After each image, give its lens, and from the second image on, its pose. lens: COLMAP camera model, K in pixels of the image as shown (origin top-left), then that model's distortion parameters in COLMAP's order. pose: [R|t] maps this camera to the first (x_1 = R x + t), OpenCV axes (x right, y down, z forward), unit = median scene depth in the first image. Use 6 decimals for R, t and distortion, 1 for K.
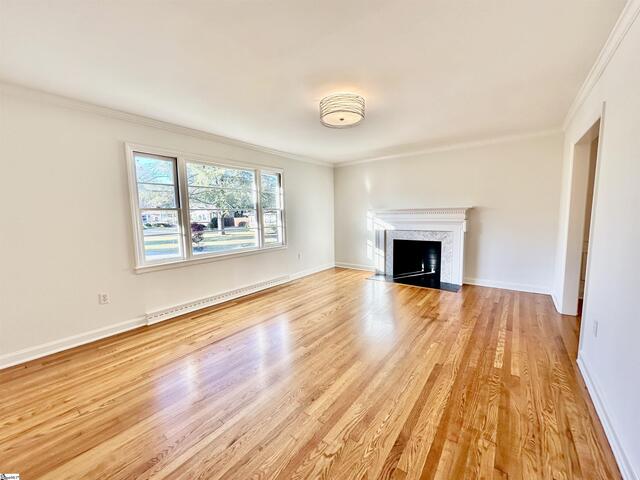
lens RADIAL K [[254.4, 0, 321.3], [0, 254.4, 239.7], [0, 0, 1]] dist [-0.001203, -0.000266]
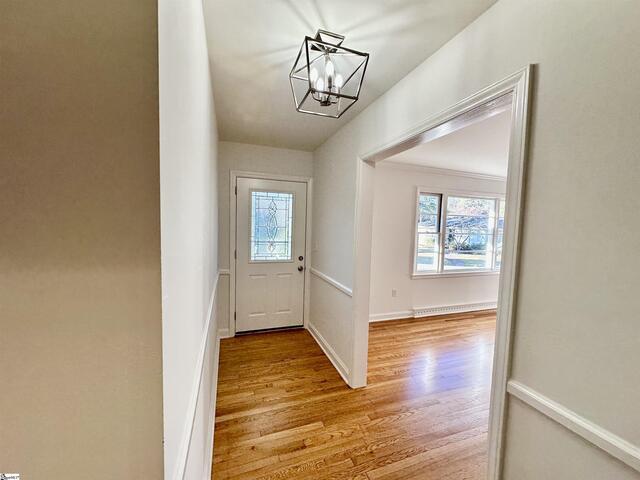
lens RADIAL K [[254.4, 0, 321.3], [0, 254.4, 239.7], [0, 0, 1]] dist [-0.001203, -0.000266]
pose [[0.845069, 0.064671, -0.530732, -0.417991], [-0.096204, 0.994848, -0.031958, 0.013275], [0.525931, 0.078066, 0.846937, -0.445328]]
